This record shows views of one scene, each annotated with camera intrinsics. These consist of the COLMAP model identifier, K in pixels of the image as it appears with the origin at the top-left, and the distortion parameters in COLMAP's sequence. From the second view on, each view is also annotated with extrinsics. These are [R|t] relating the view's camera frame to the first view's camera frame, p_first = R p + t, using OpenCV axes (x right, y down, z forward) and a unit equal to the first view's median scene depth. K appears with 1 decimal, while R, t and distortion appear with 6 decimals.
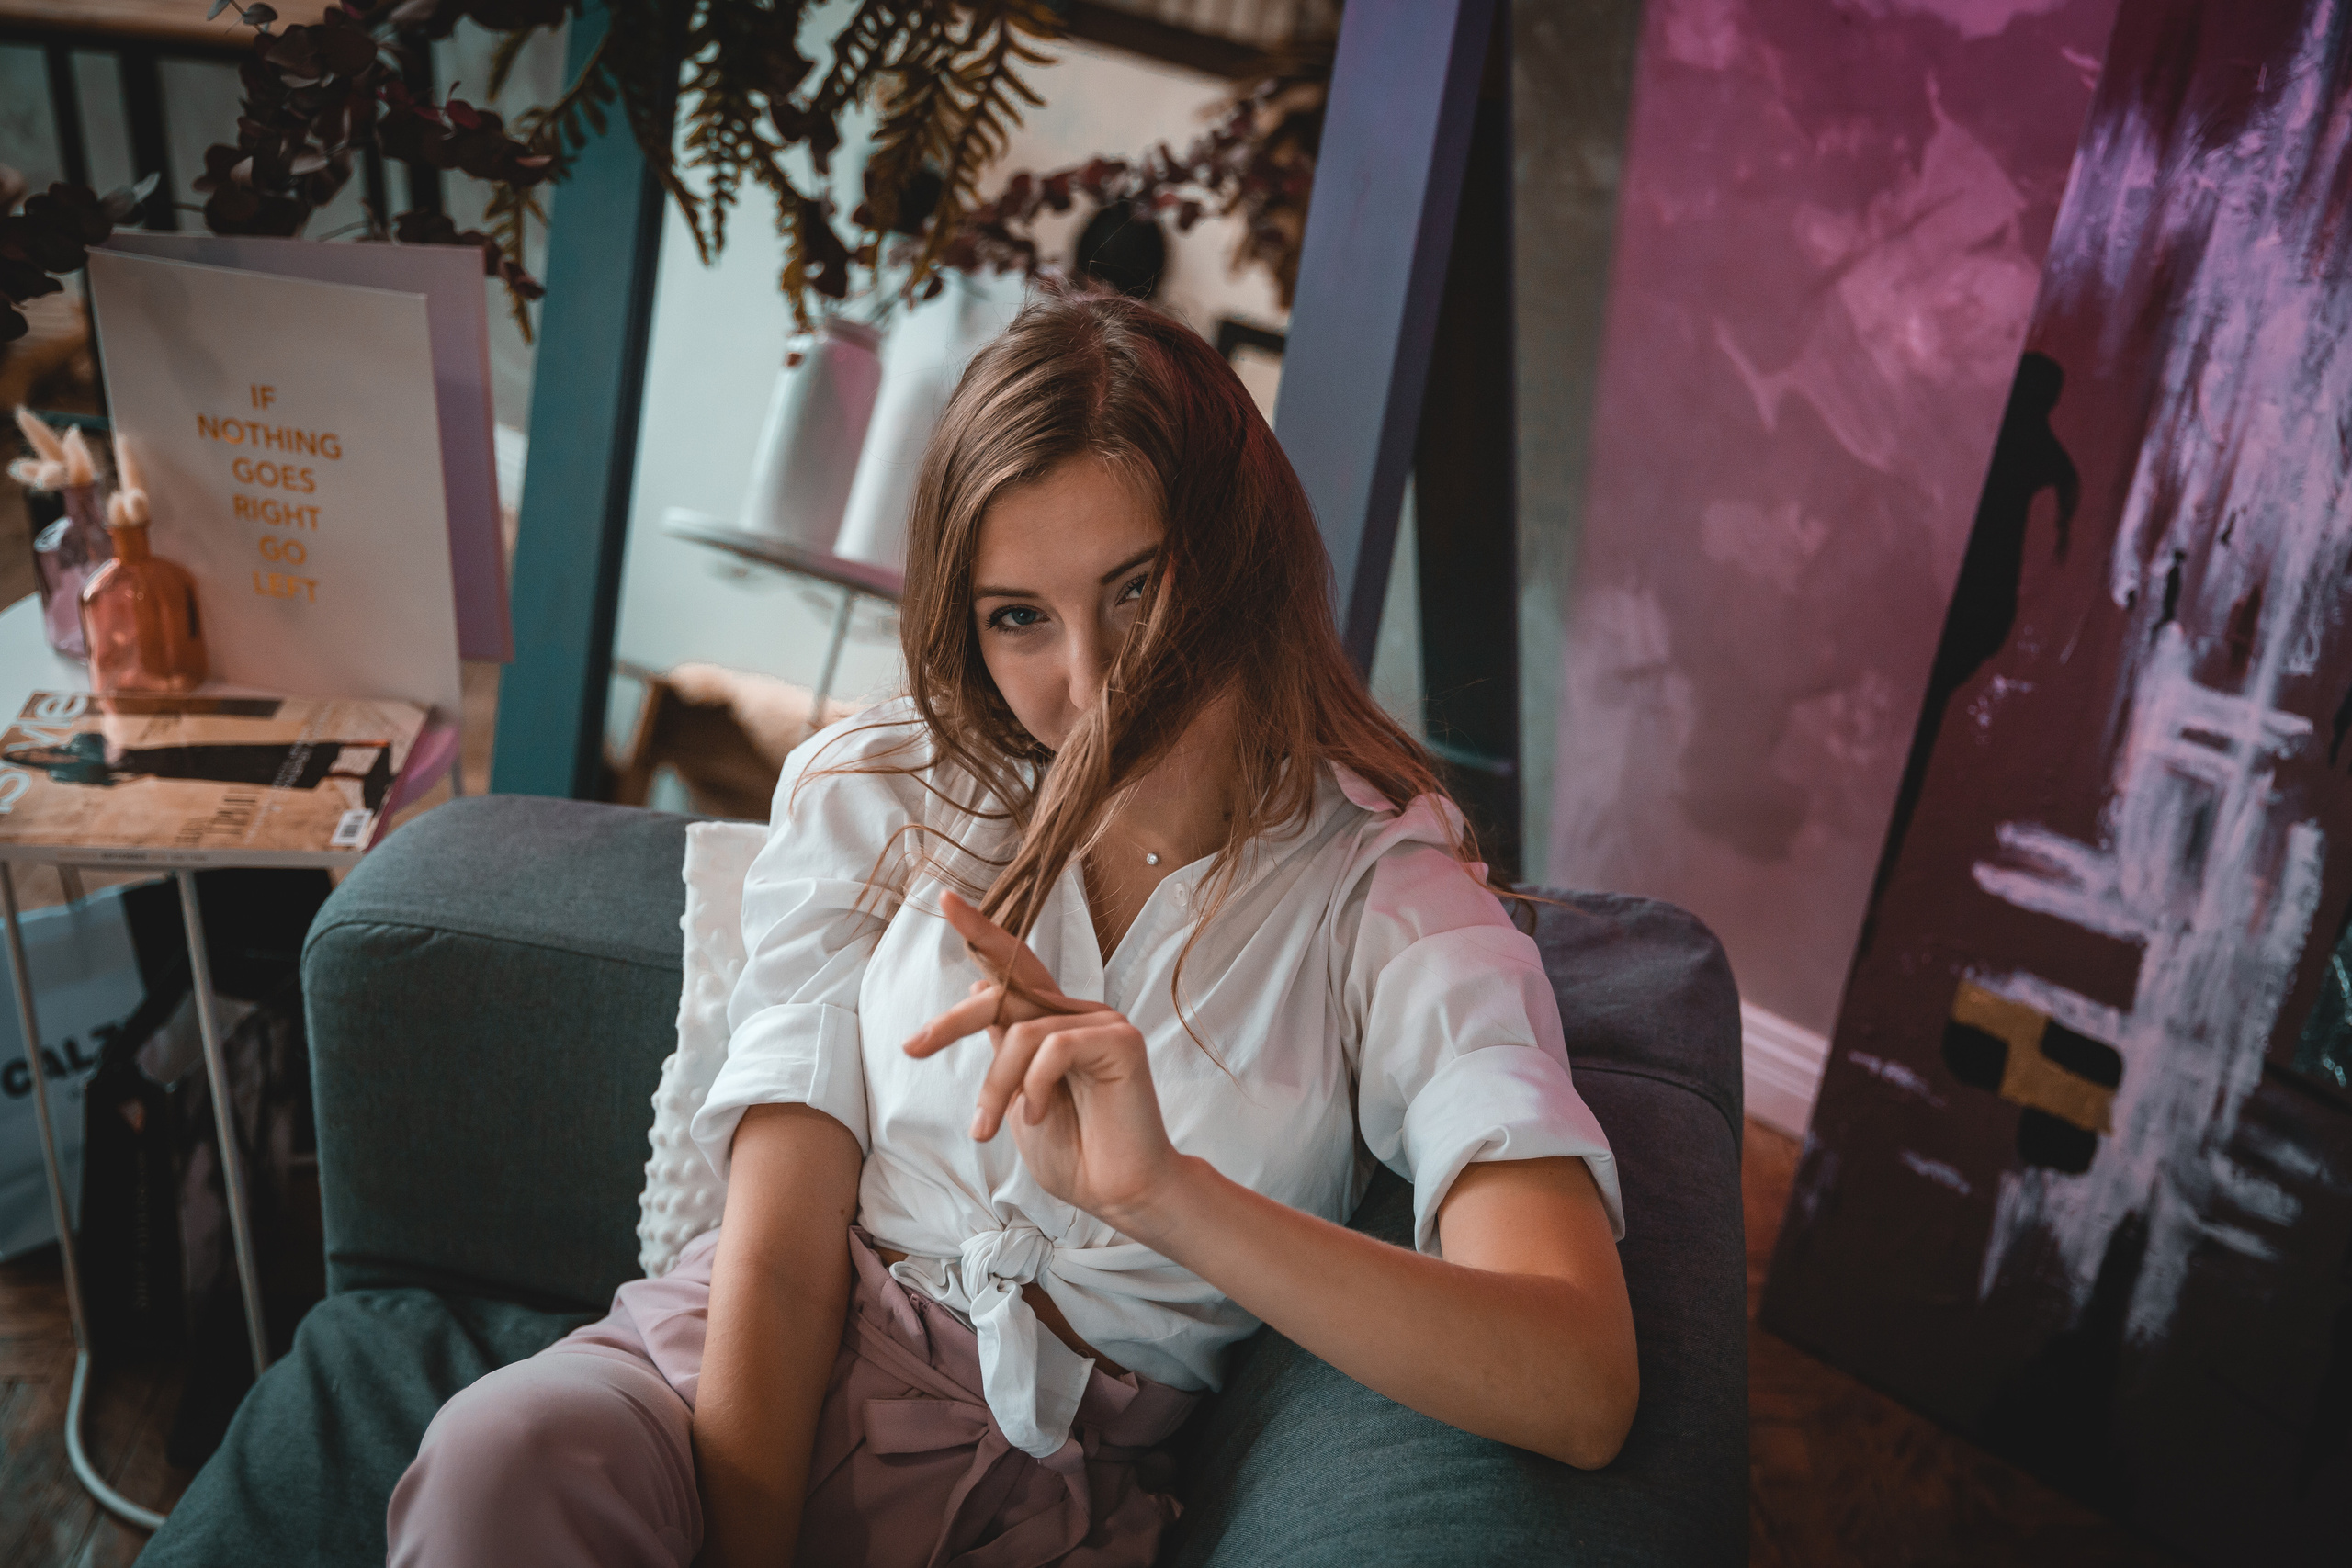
lens RADIAL K [[2972.8, 0, 1181.8], [0, 2972.8, 780.0], [0, 0, 1]] dist [0.023369, 0.000000]
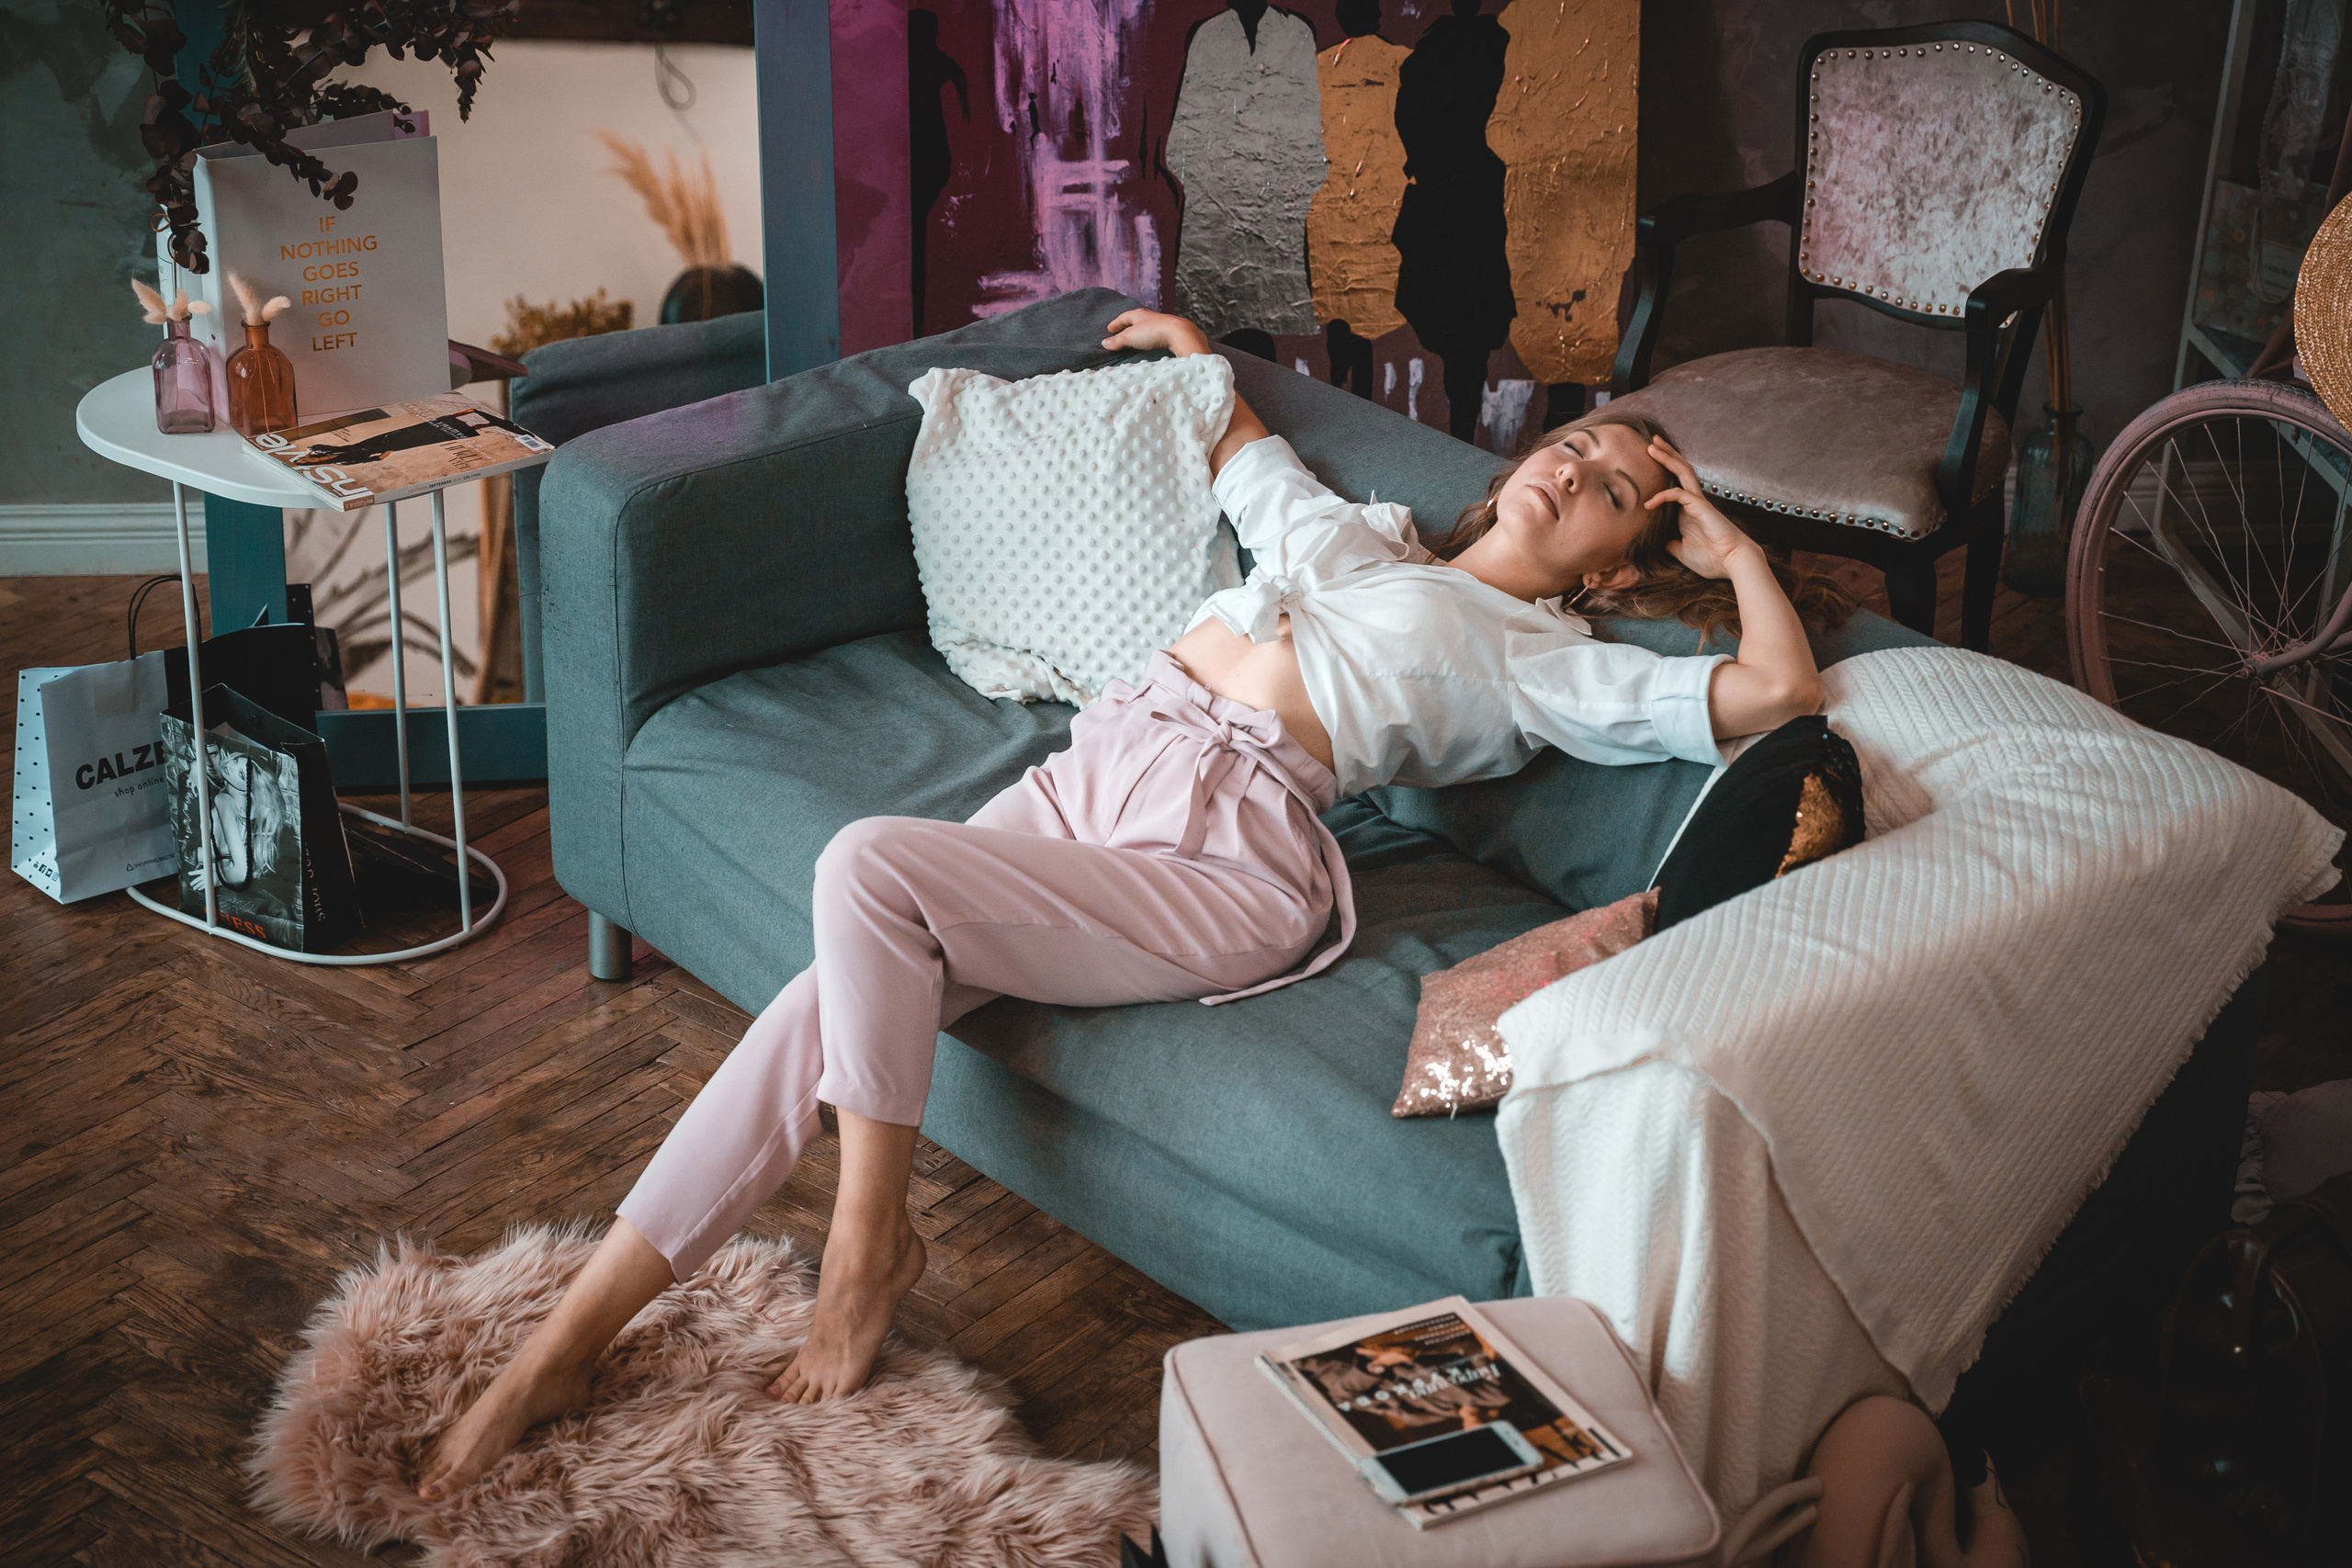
lens RADIAL K [[4737.4, 0, 1179.2], [0, 4737.4, 786.2], [0, 0, 1]] dist [0.277437, 0.000000]
pose [[0.591413, -0.310294, 0.744277, -1.976098], [0.356958, 0.928380, 0.103404, 0.048771], [-0.723057, 0.204521, 0.659817, -0.928963]]
